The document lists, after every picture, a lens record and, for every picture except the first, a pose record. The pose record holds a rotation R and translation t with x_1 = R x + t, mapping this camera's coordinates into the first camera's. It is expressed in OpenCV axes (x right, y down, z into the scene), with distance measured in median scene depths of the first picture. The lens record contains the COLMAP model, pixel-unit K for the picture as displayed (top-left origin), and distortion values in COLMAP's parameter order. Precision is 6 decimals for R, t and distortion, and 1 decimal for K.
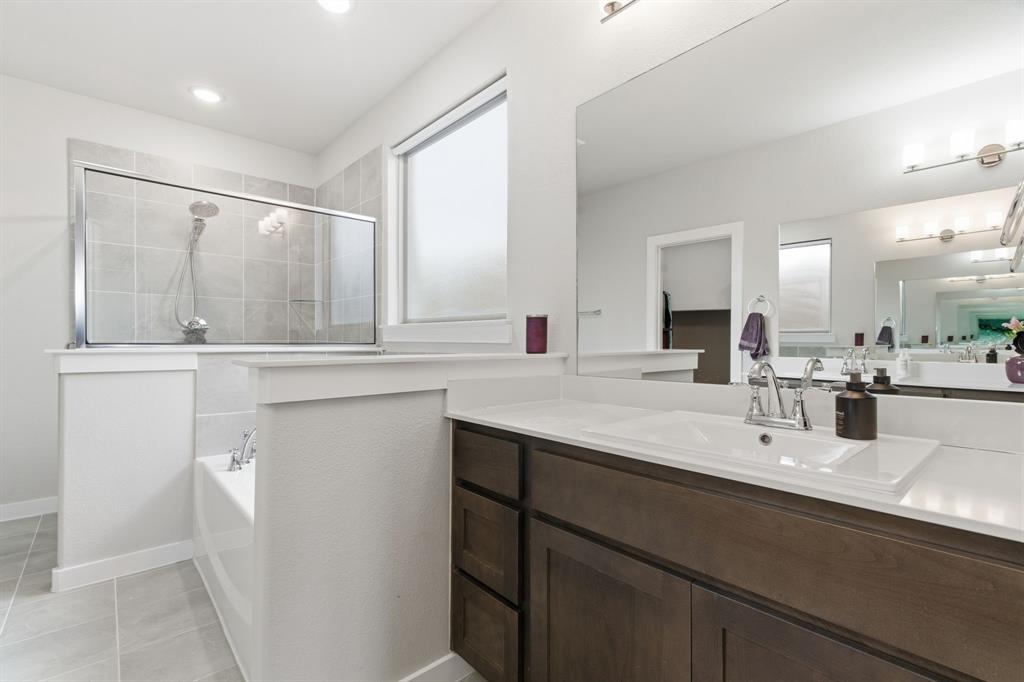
lens RADIAL K [[463.2, 0, 512.8], [0, 463.2, 339.6], [0, 0, 1]] dist [0.000773, 0.000636]
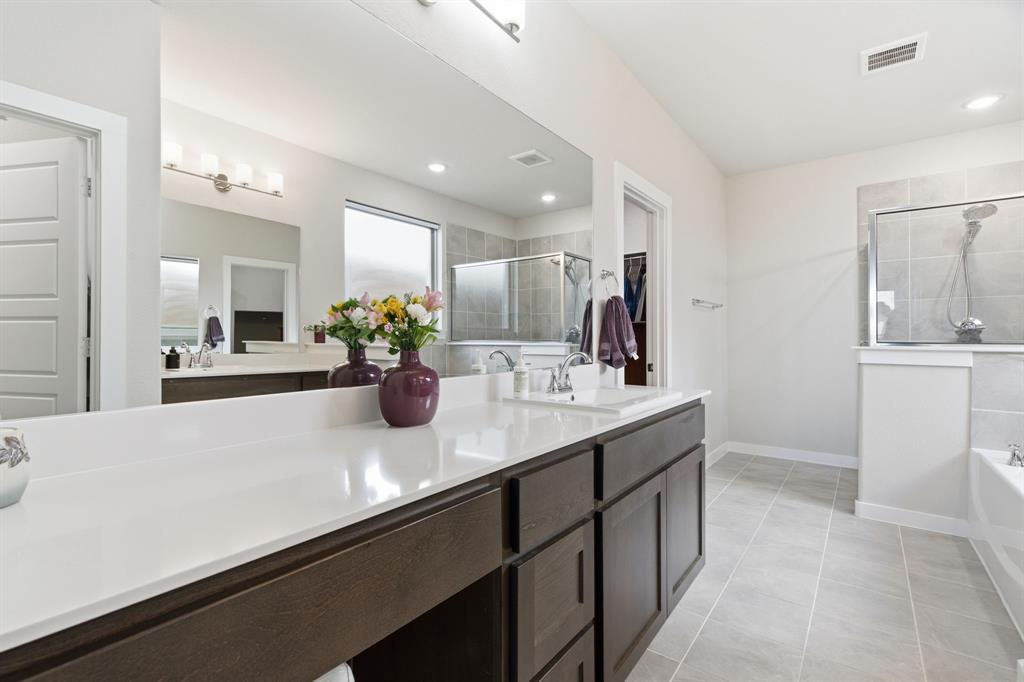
lens RADIAL K [[463.2, 0, 513.2], [0, 463.2, 337.4], [0, 0, 1]] dist [0.000773, 0.000636]
pose [[0.194838, -0.002789, -0.980832, 0.182679], [0.000221, 0.999996, -0.002799, -0.002796], [0.980835, 0.000329, 0.194837, -0.277552]]
